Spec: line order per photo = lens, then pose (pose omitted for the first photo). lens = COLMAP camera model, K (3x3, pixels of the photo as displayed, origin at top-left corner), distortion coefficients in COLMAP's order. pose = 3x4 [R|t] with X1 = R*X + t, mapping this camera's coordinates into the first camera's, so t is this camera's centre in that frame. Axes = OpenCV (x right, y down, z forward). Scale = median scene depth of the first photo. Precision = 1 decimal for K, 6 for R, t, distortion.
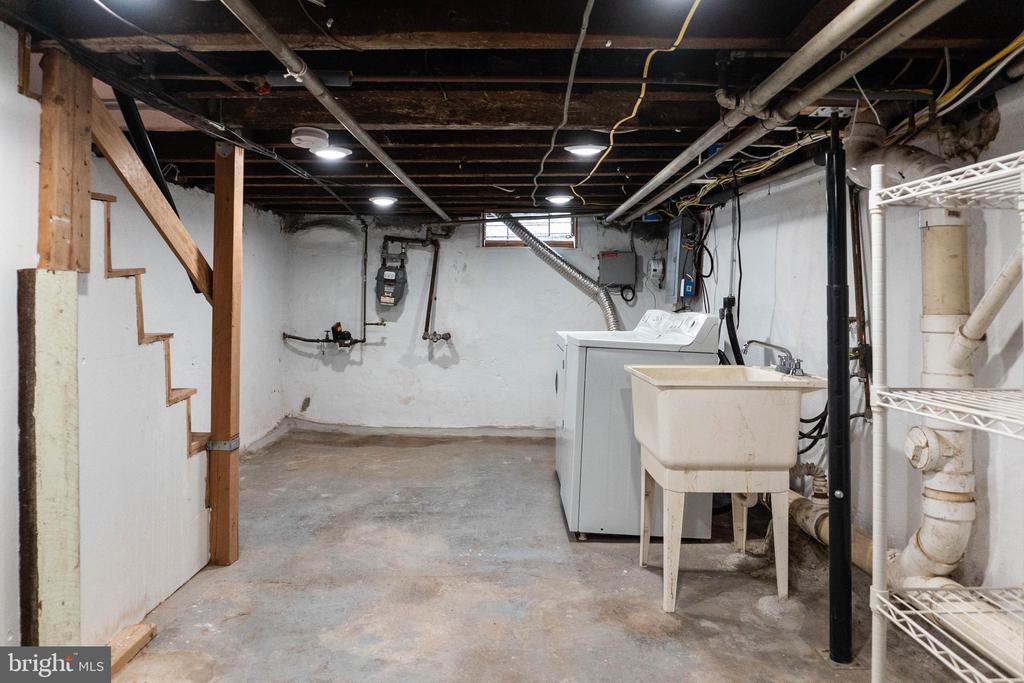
lens RADIAL K [[732.4, 0, 513.1], [0, 732.4, 339.6], [0, 0, 1]] dist [-0.021467, -0.000528]
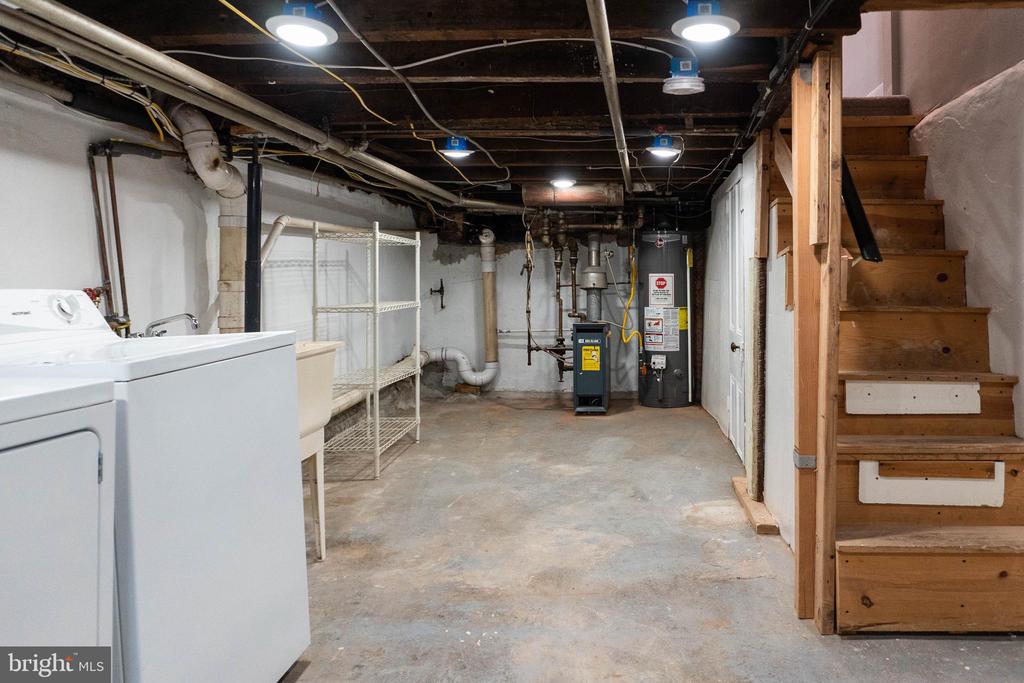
lens RADIAL K [[732.4, 0, 512.6], [0, 732.4, 342.7], [0, 0, 1]] dist [-0.021467, -0.000528]
pose [[-0.986052, -0.015225, 0.165738, -0.224702], [0.008132, 0.990211, 0.139344, -0.085225], [-0.166237, 0.138749, -0.976276, 1.854838]]
